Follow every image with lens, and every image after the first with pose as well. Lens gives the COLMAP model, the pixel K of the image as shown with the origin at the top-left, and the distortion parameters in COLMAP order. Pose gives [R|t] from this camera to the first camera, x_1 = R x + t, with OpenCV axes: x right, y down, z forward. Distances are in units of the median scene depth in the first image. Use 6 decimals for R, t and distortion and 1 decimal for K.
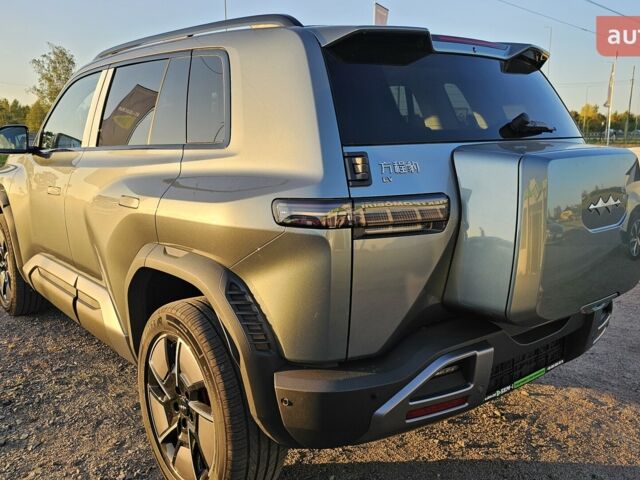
lens RADIAL K [[515.6, 0, 320.0], [0, 515.6, 240.0], [0, 0, 1]] dist [0.072031, -0.091286]
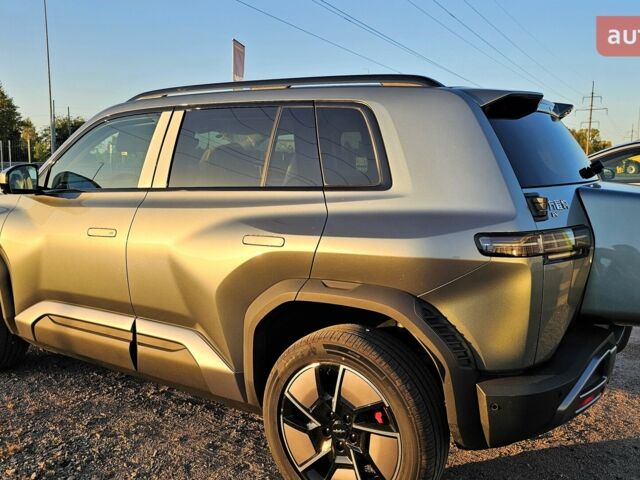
lens RADIAL K [[515.6, 0, 320.0], [0, 515.6, 240.0], [0, 0, 1]] dist [0.072031, -0.091286]
pose [[0.967095, -0.038937, 0.251417, -0.585335], [0.052724, 0.997439, -0.048334, -0.021251], [-0.248891, 0.060000, 0.966671, -0.047037]]
